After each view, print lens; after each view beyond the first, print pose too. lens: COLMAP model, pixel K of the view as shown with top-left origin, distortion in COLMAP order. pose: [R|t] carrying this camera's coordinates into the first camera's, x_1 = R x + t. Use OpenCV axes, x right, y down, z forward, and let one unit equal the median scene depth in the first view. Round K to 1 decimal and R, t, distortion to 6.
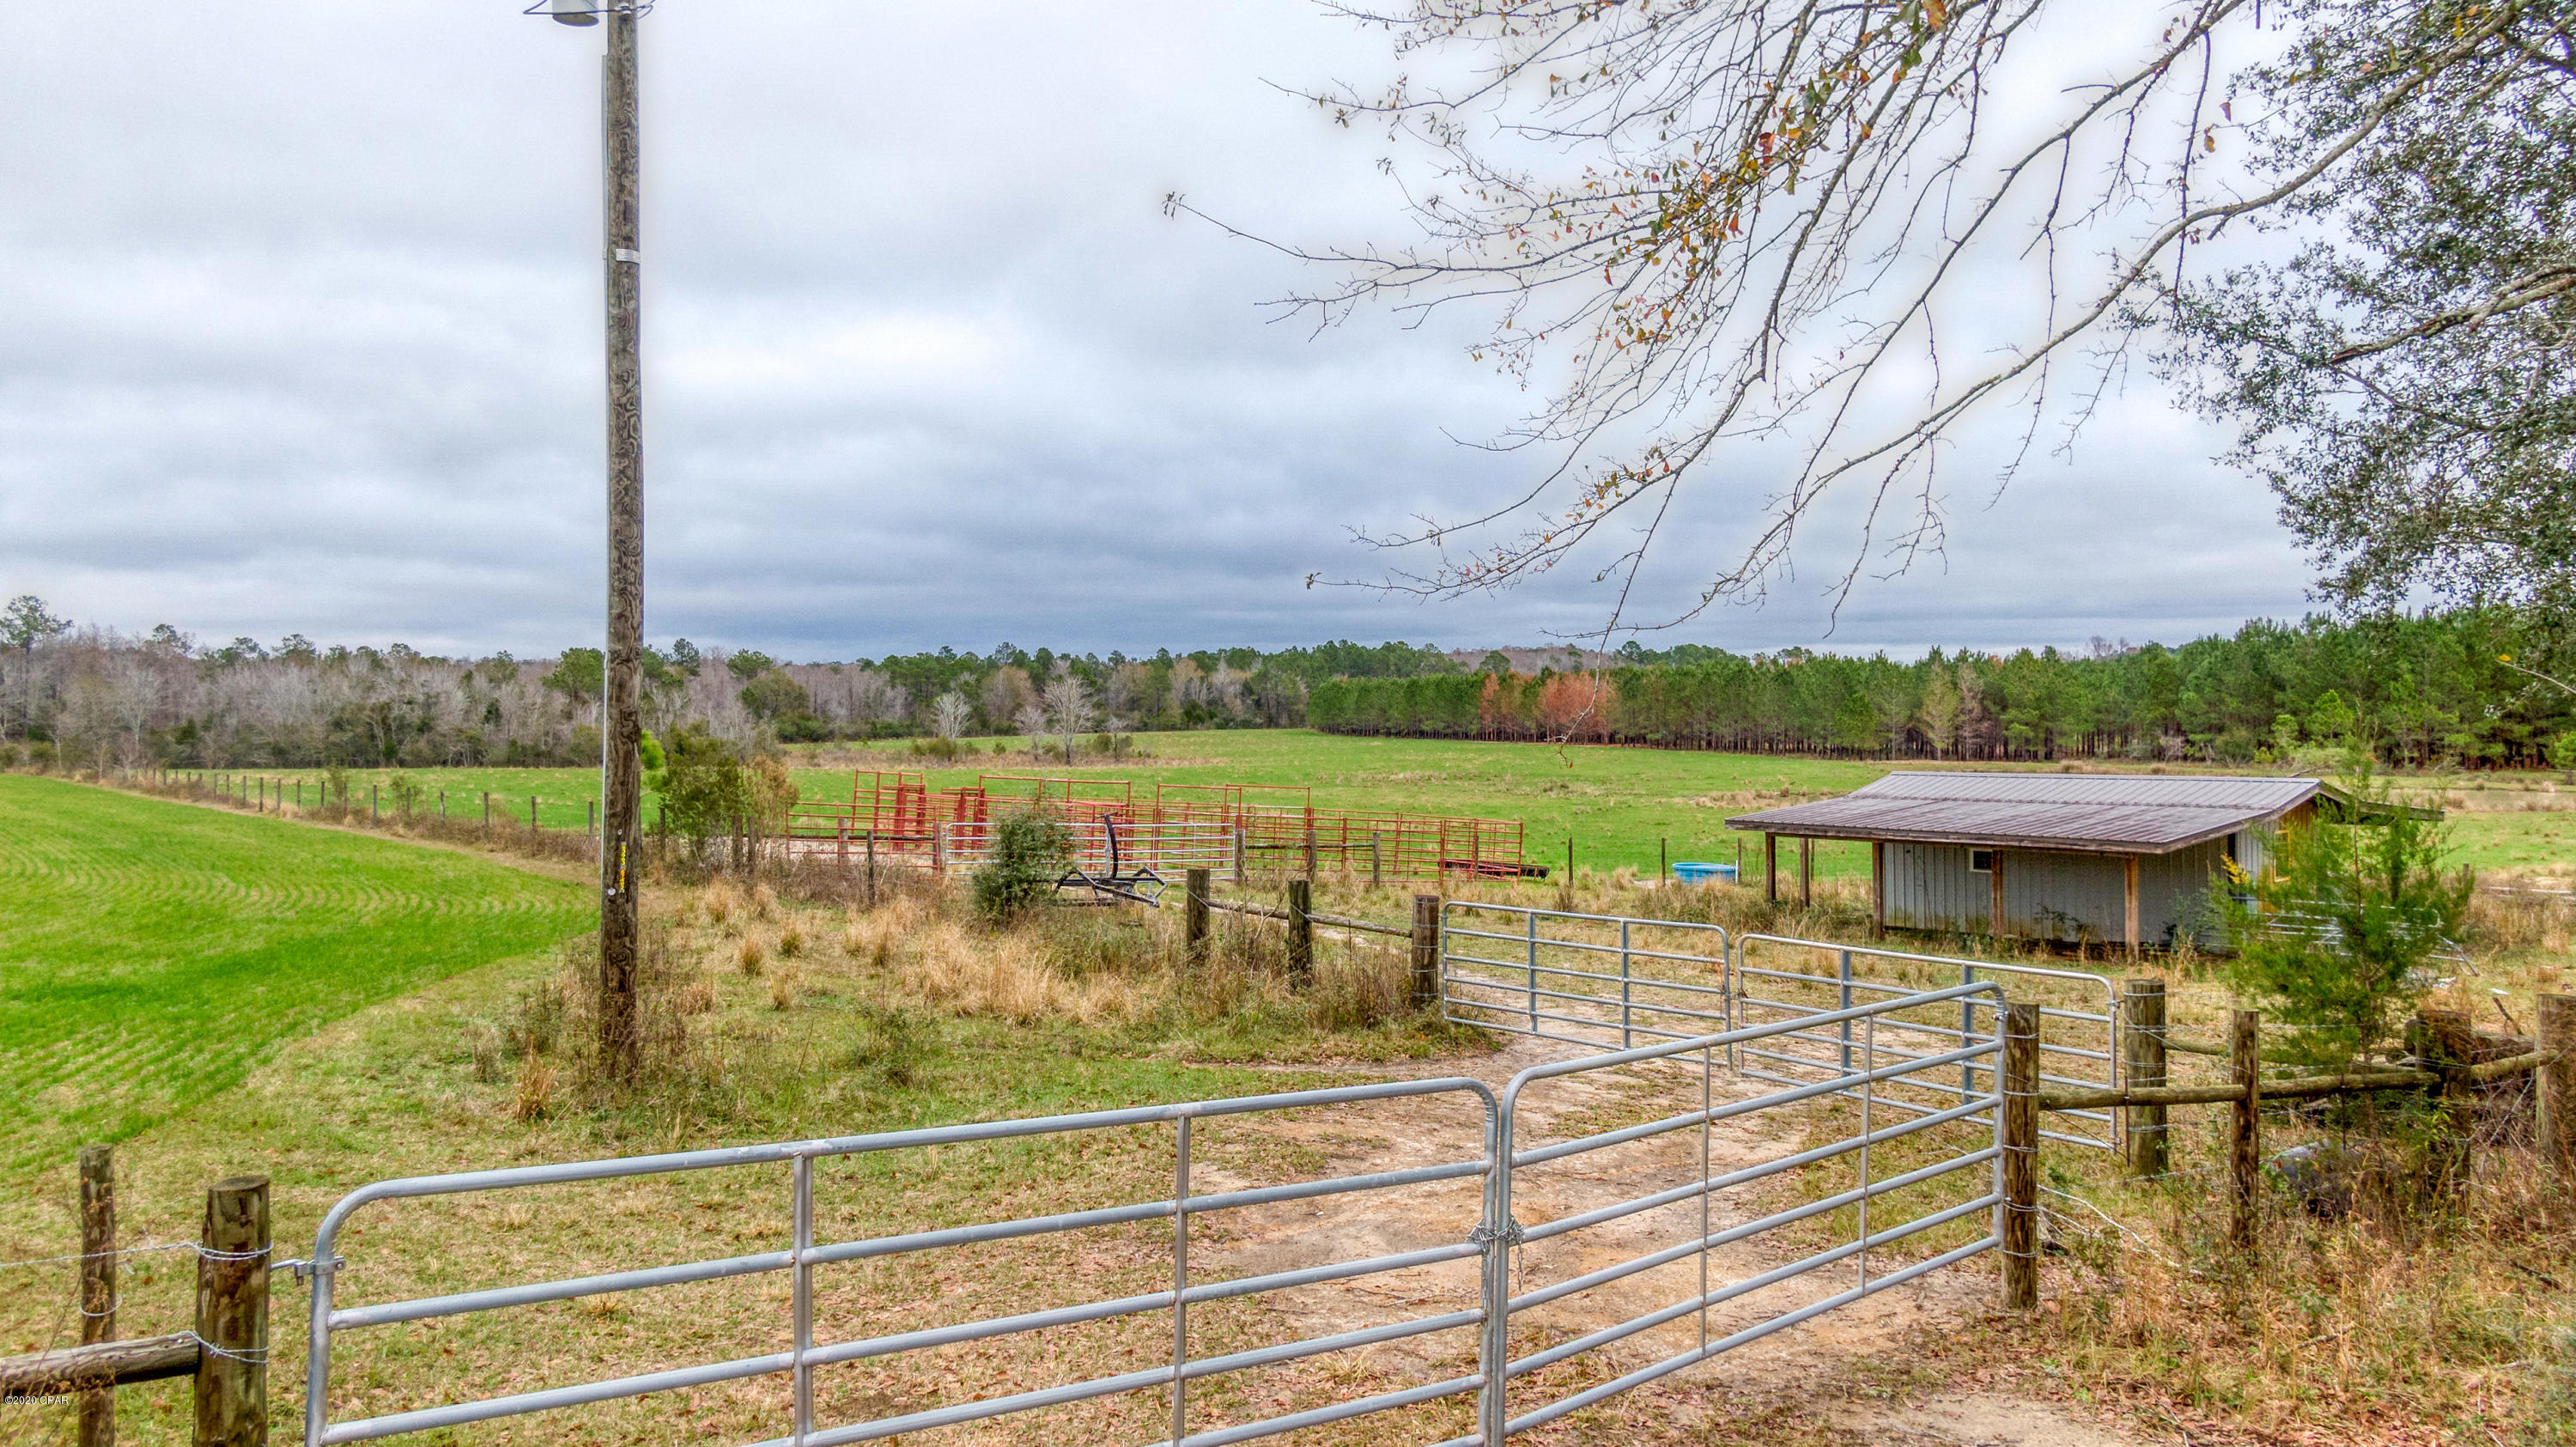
lens RADIAL K [[1826.4, 0, 1311.6], [0, 1826.4, 711.0], [0, 0, 1]] dist [0.037067, -0.054425]
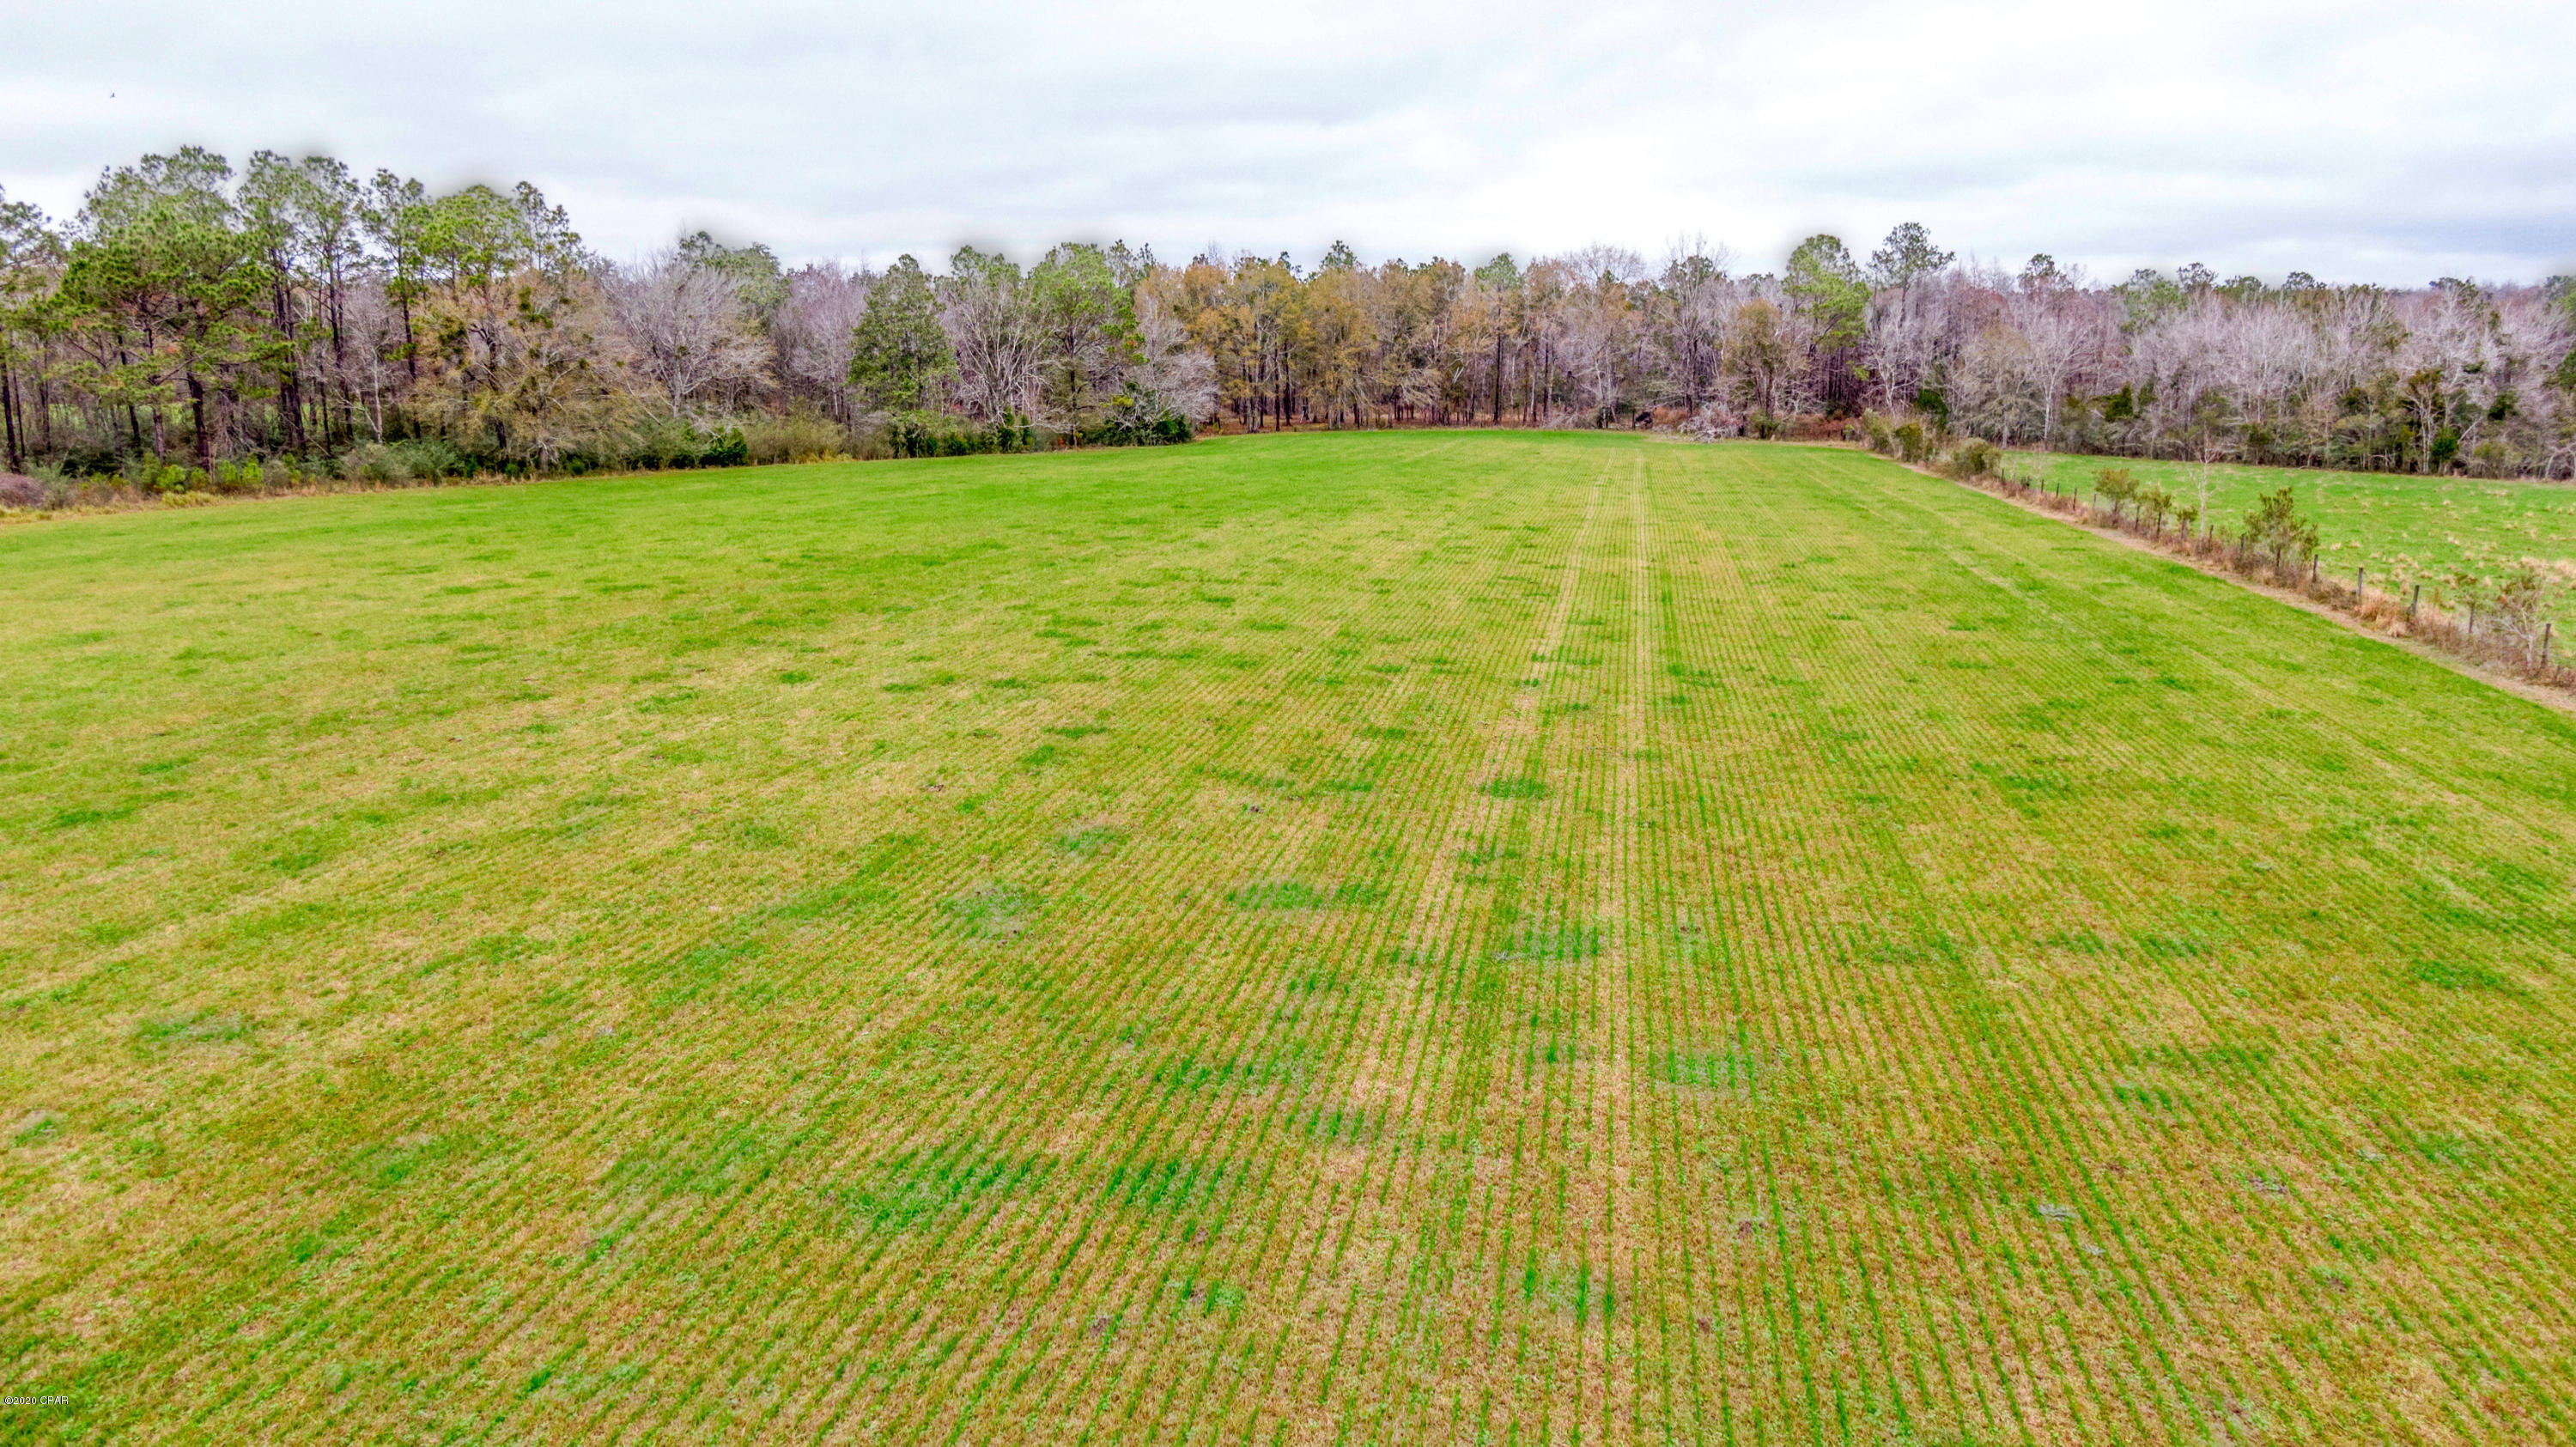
lens RADIAL K [[1826.4, 0, 1287.9], [0, 1826.4, 741.3], [0, 0, 1]] dist [0.037067, -0.054425]
pose [[0.643833, 0.168756, -0.746324, -0.255344], [-0.005175, 0.976314, 0.216297, -0.014126], [0.765148, -0.135397, 0.629457, 0.268368]]
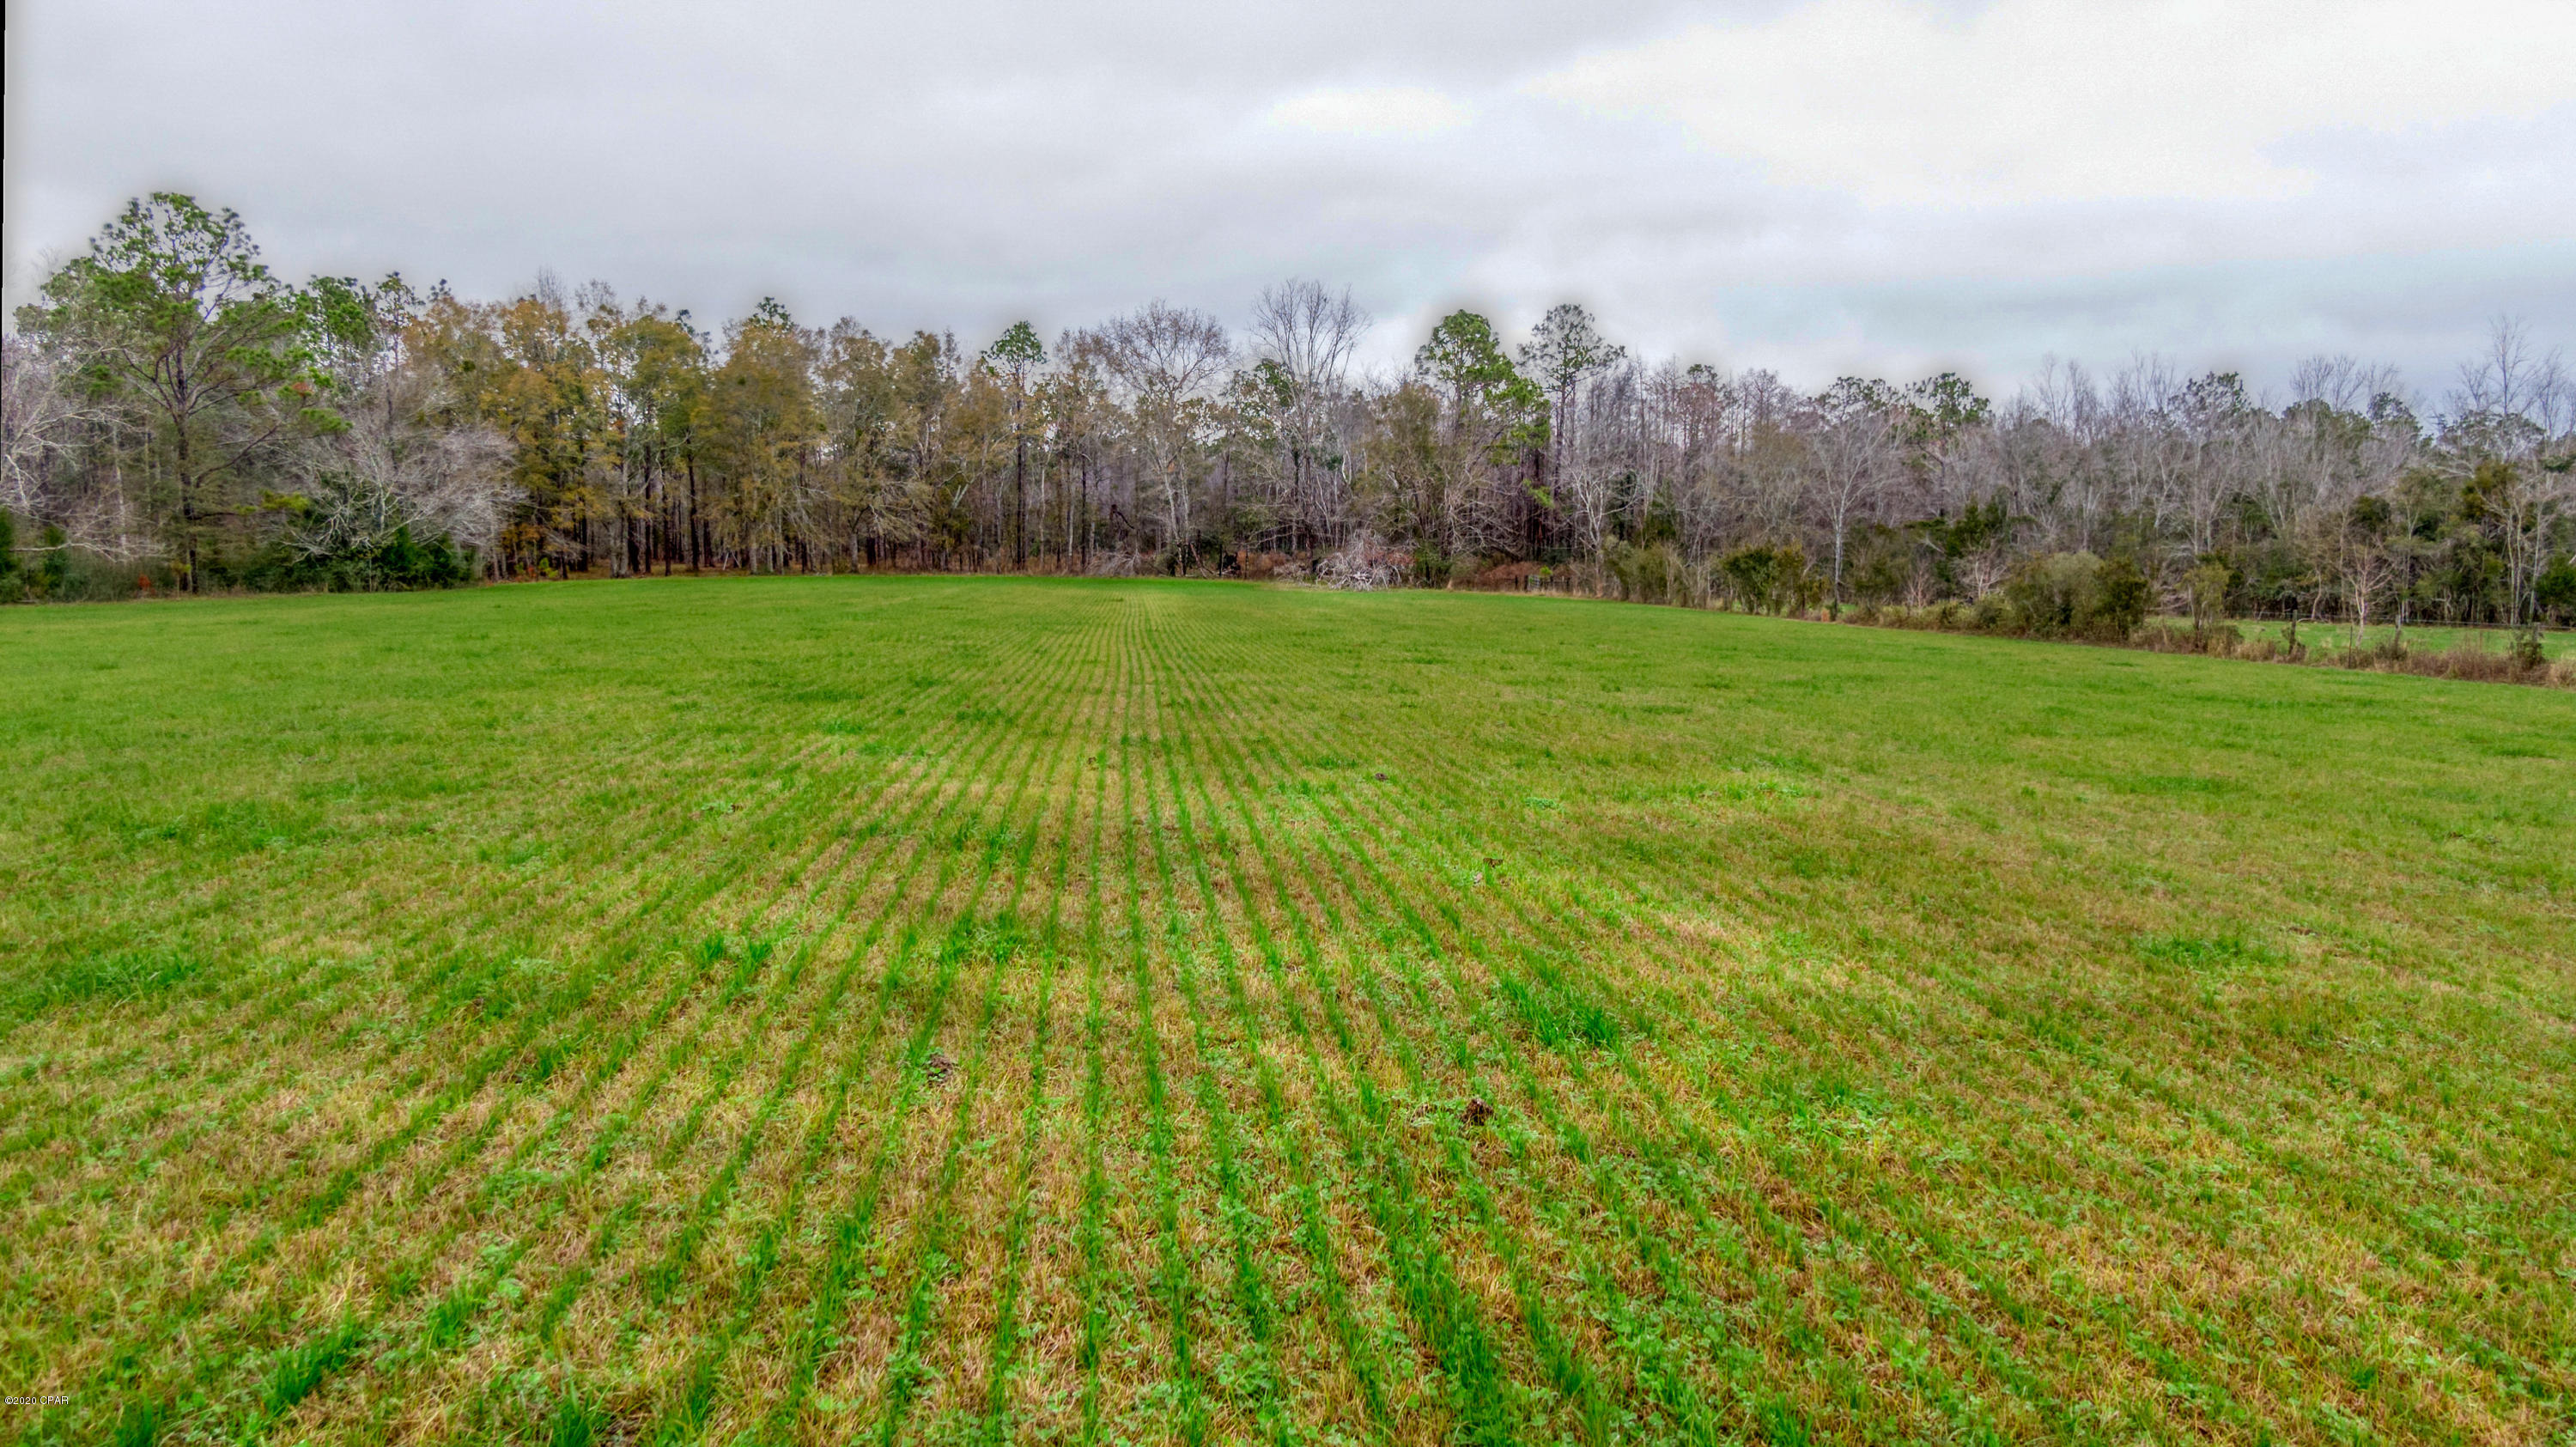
lens RADIAL K [[1826.4, 0, 1291.1], [0, 1826.4, 729.1], [0, 0, 1]] dist [0.037067, -0.054425]
pose [[0.825999, 0.077051, -0.558381, -0.479816], [-0.015491, 0.993342, 0.114156, 0.010440], [0.563459, -0.085643, 0.821693, 0.492277]]
